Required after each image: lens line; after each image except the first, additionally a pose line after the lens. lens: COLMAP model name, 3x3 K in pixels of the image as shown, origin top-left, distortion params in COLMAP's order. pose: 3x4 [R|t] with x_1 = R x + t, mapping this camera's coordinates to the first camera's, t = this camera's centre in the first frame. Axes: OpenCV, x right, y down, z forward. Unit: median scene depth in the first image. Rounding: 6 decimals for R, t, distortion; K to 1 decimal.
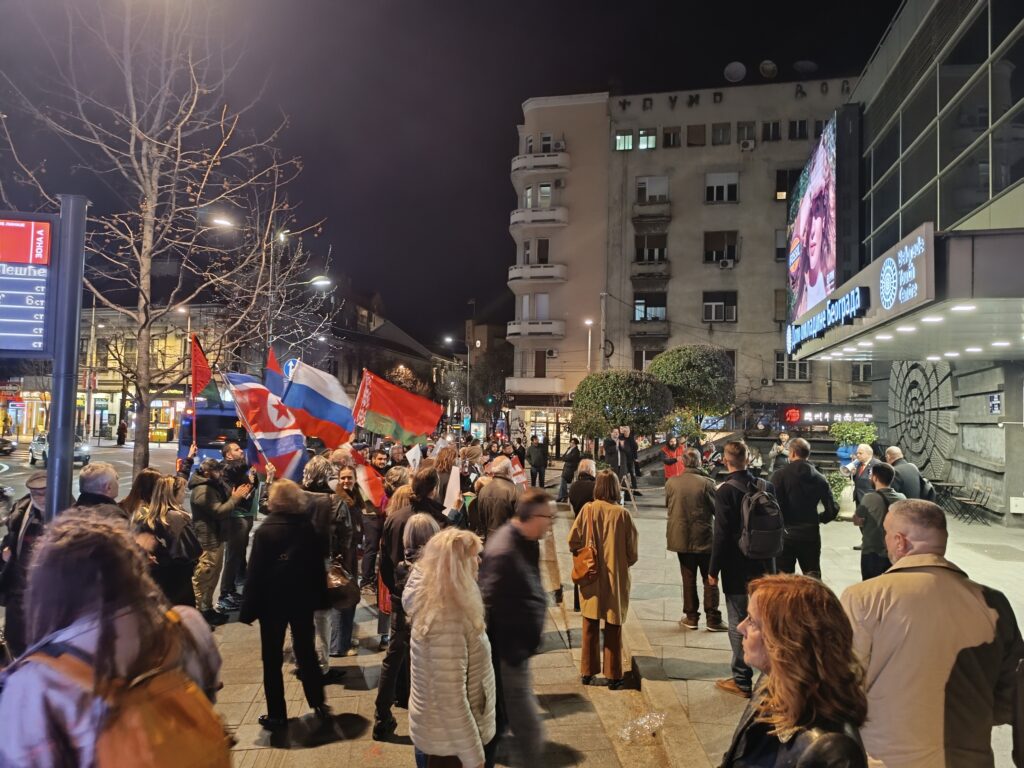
lens RADIAL K [[706.8, 0, 514.6], [0, 706.8, 379.7], [0, 0, 1]] dist [0.035584, -0.032482]
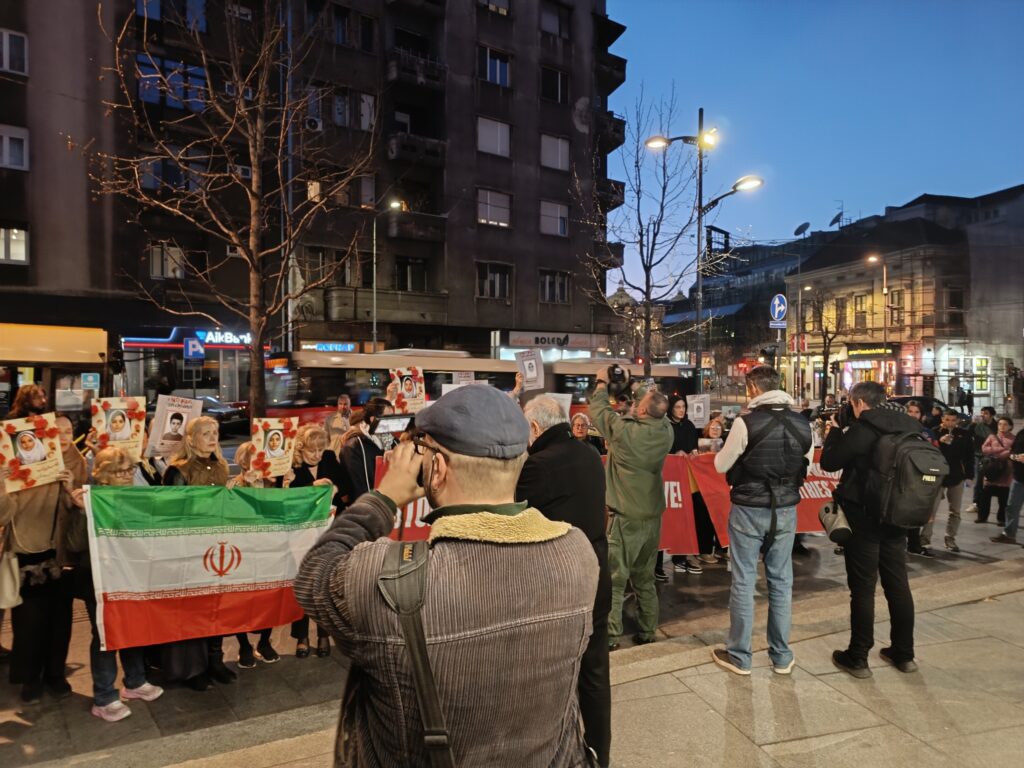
lens RADIAL K [[706.4, 0, 514.2], [0, 706.4, 372.4], [0, 0, 1]] dist [0.038536, -0.037968]
pose [[0.476062, -0.020860, -0.879164, 0.091745], [0.052592, 0.998605, 0.004784, 0.014670], [0.877838, -0.048515, 0.476494, 0.154415]]
